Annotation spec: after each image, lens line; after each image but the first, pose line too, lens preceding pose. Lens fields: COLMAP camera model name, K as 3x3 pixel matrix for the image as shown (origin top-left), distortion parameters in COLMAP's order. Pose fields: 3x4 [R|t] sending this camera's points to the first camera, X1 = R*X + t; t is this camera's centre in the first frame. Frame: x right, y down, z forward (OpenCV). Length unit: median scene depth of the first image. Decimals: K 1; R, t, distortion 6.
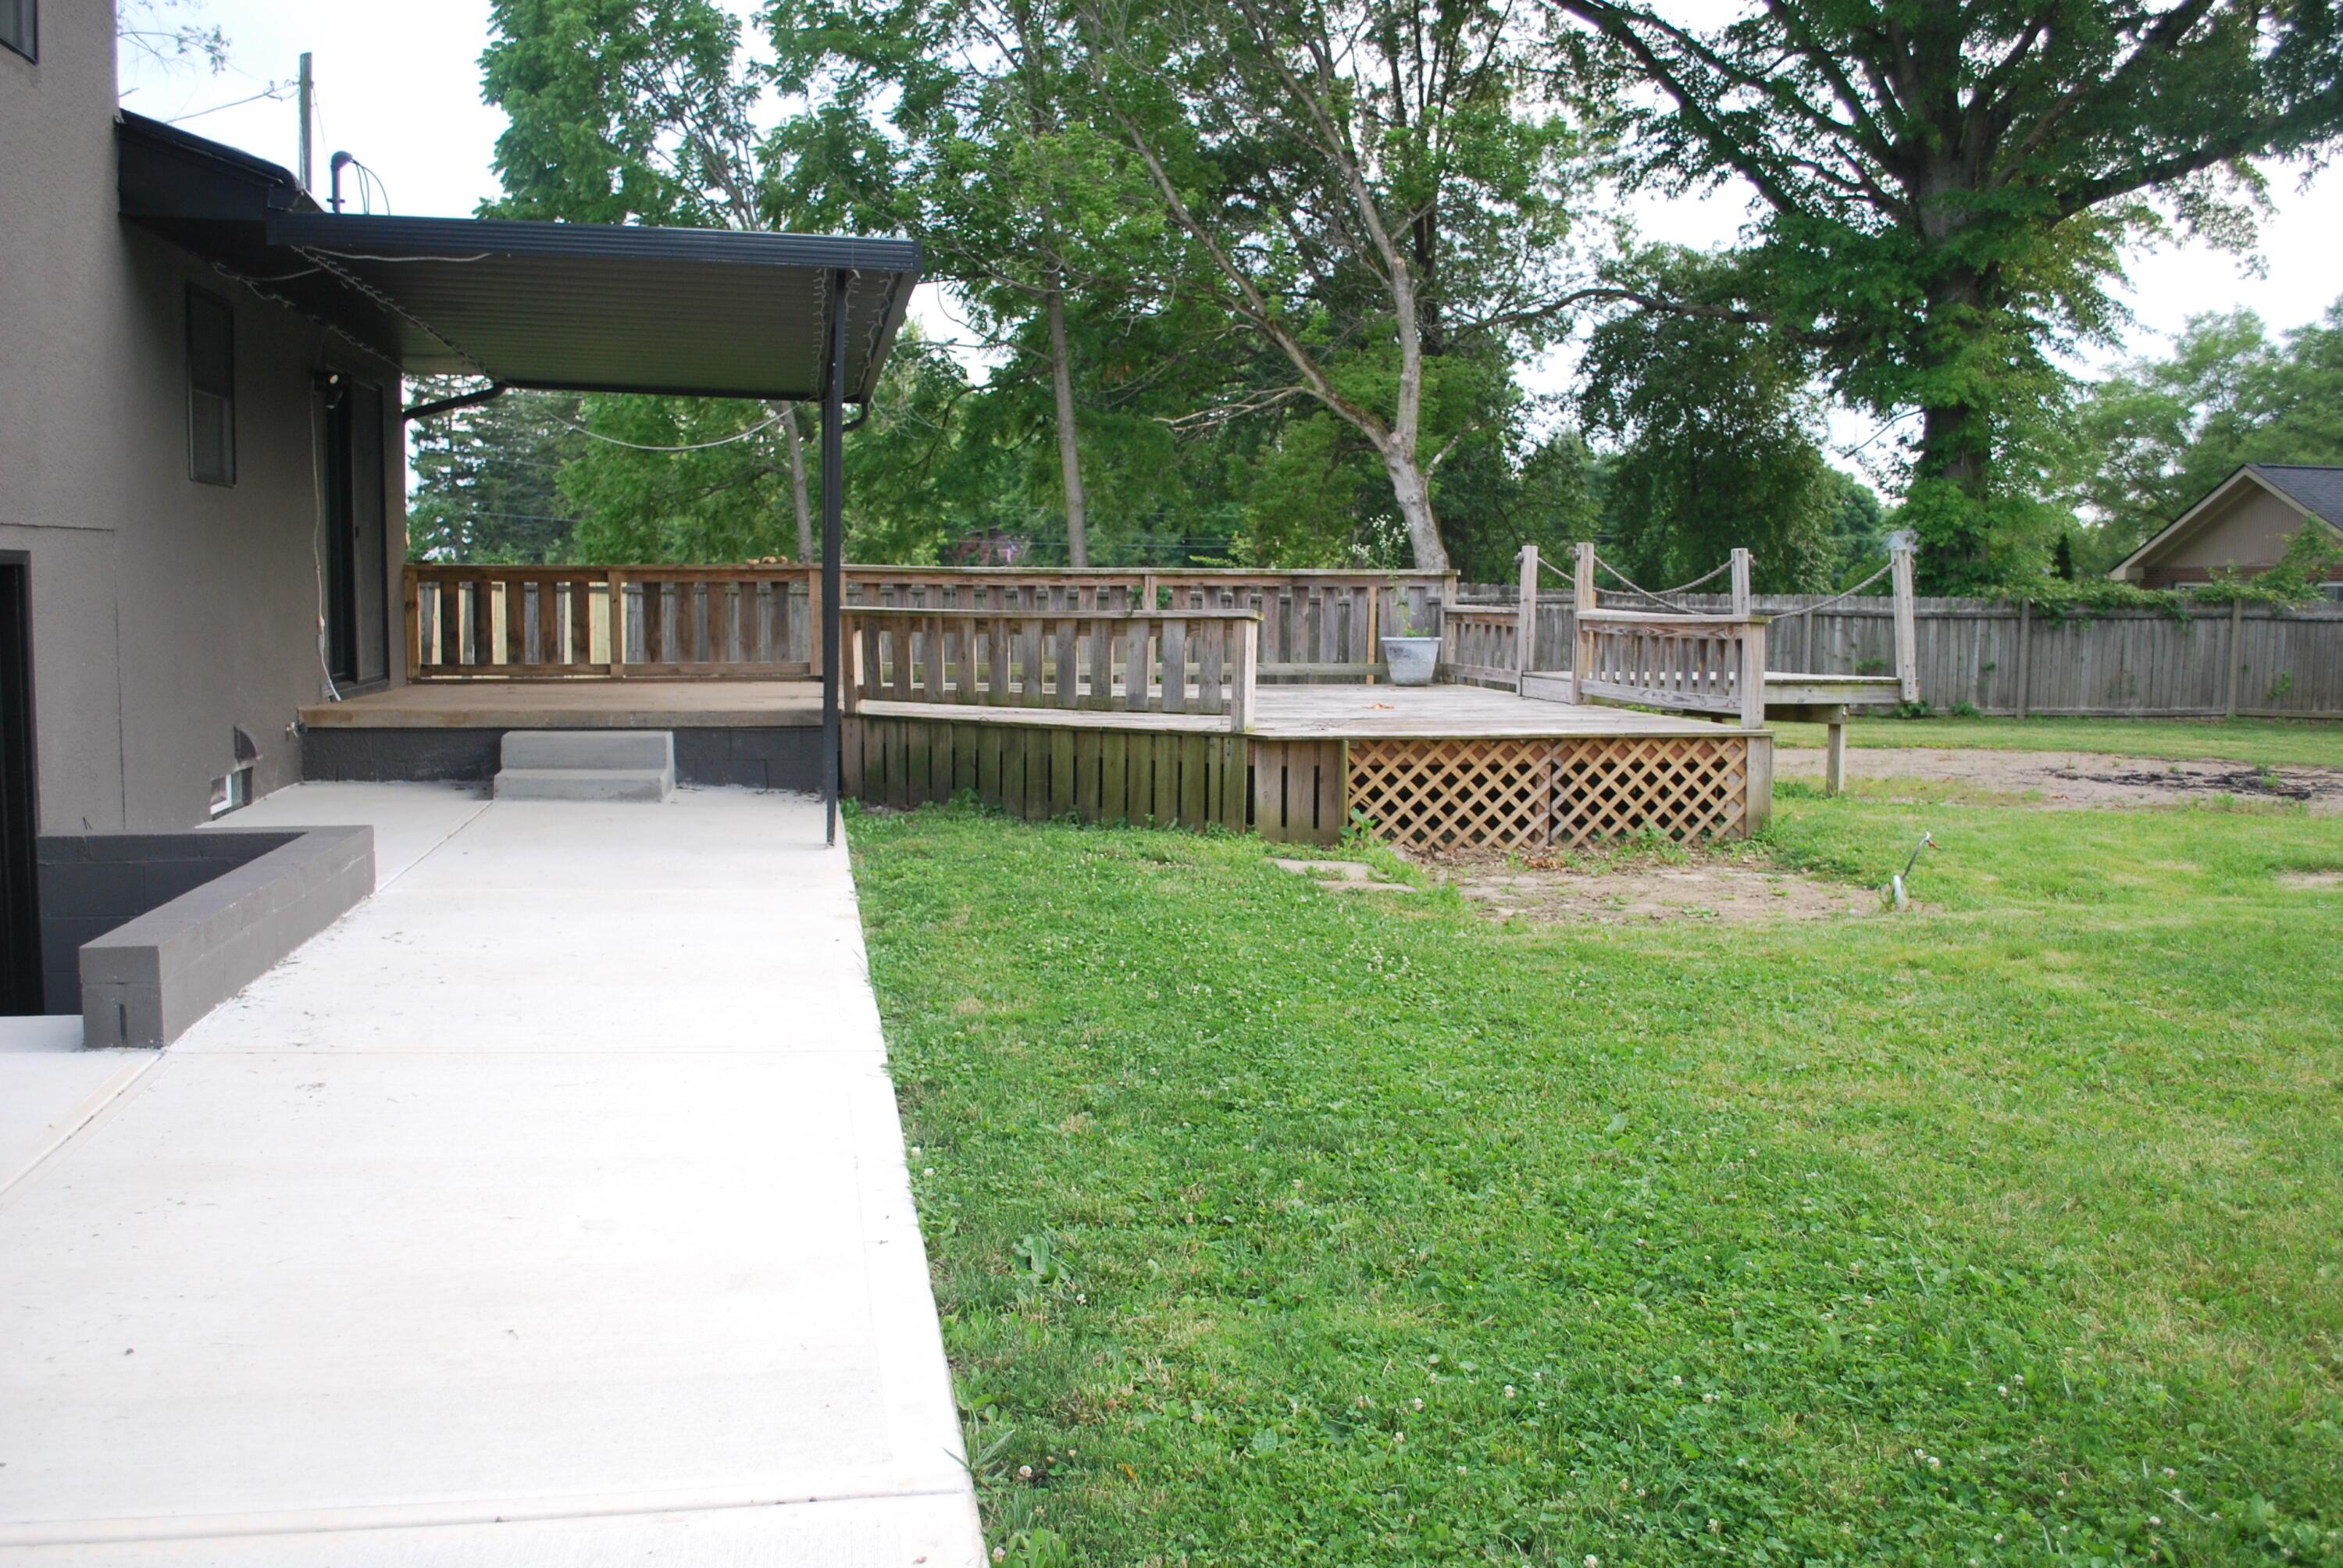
lens RADIAL K [[2115.9, 0, 1171.5], [0, 2115.9, 784.0], [0, 0, 1]] dist [-0.053720, -0.011080]
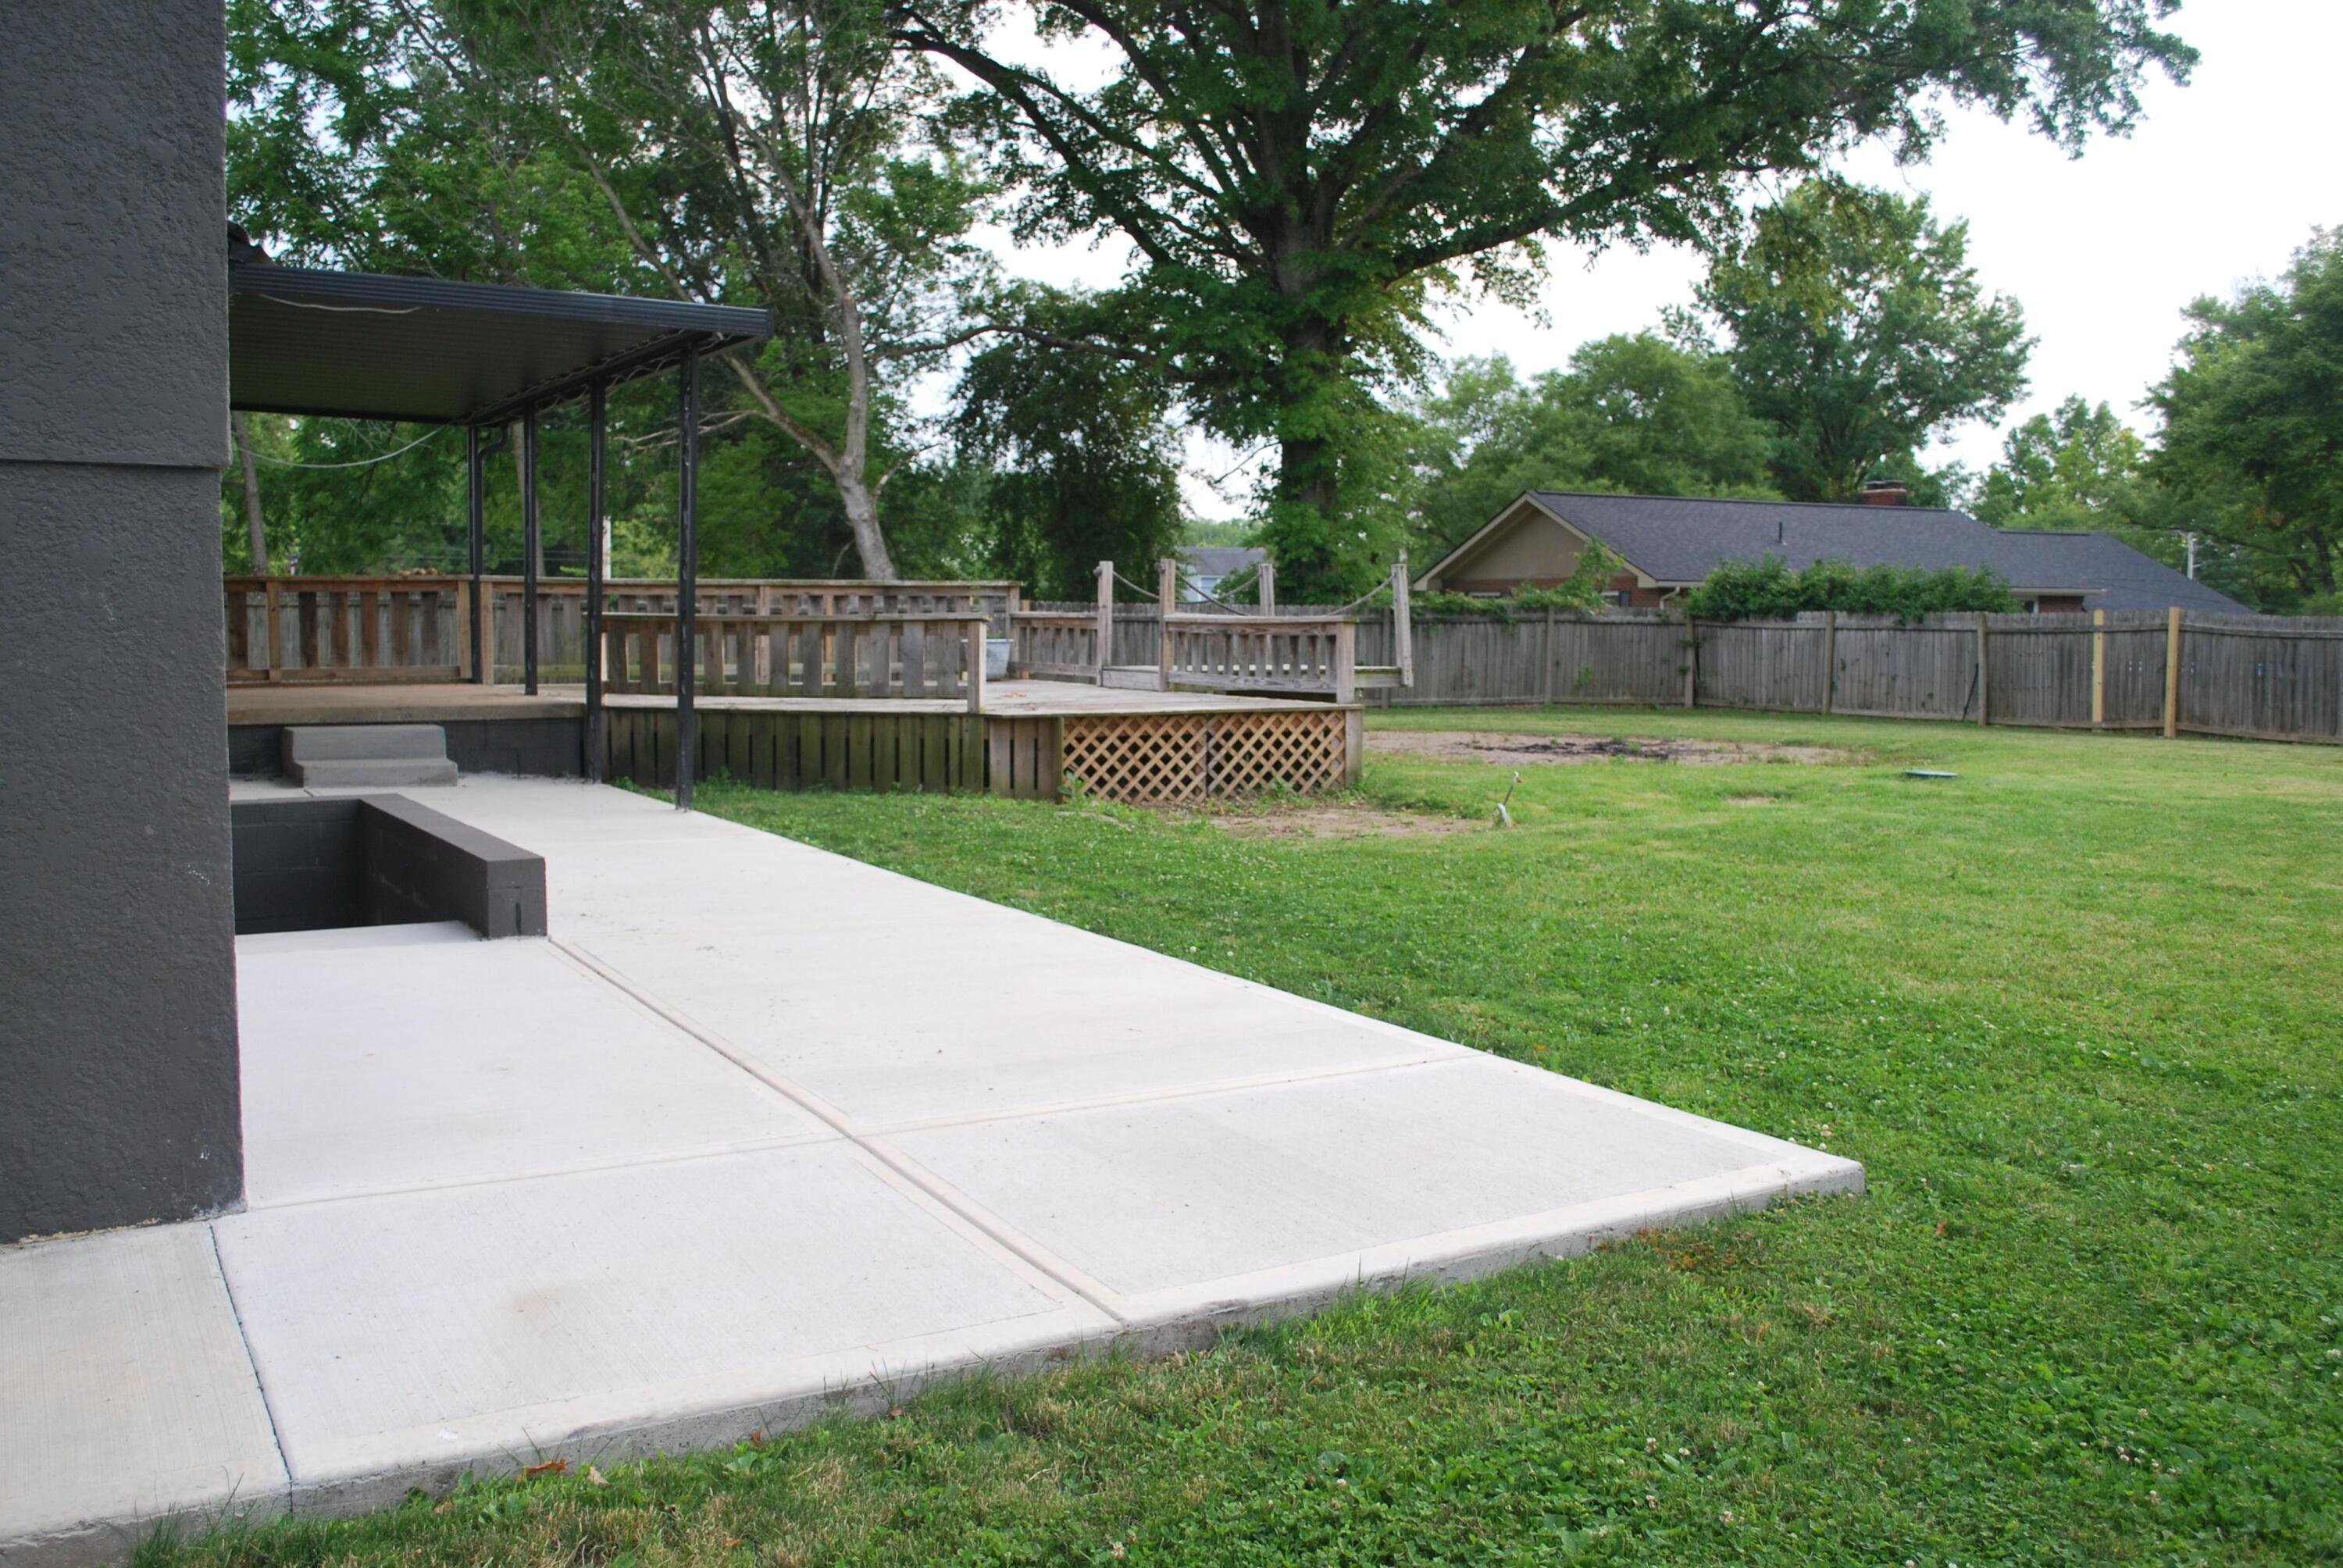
lens RADIAL K [[2115.9, 0, 1171.5], [0, 2115.9, 784.0], [0, 0, 1]] dist [-0.053720, -0.011080]
pose [[0.942765, -0.028745, 0.332215, -0.180899], [0.030689, 0.999529, -0.000604, 0.014241], [-0.332042, 0.010765, 0.943203, -0.133097]]
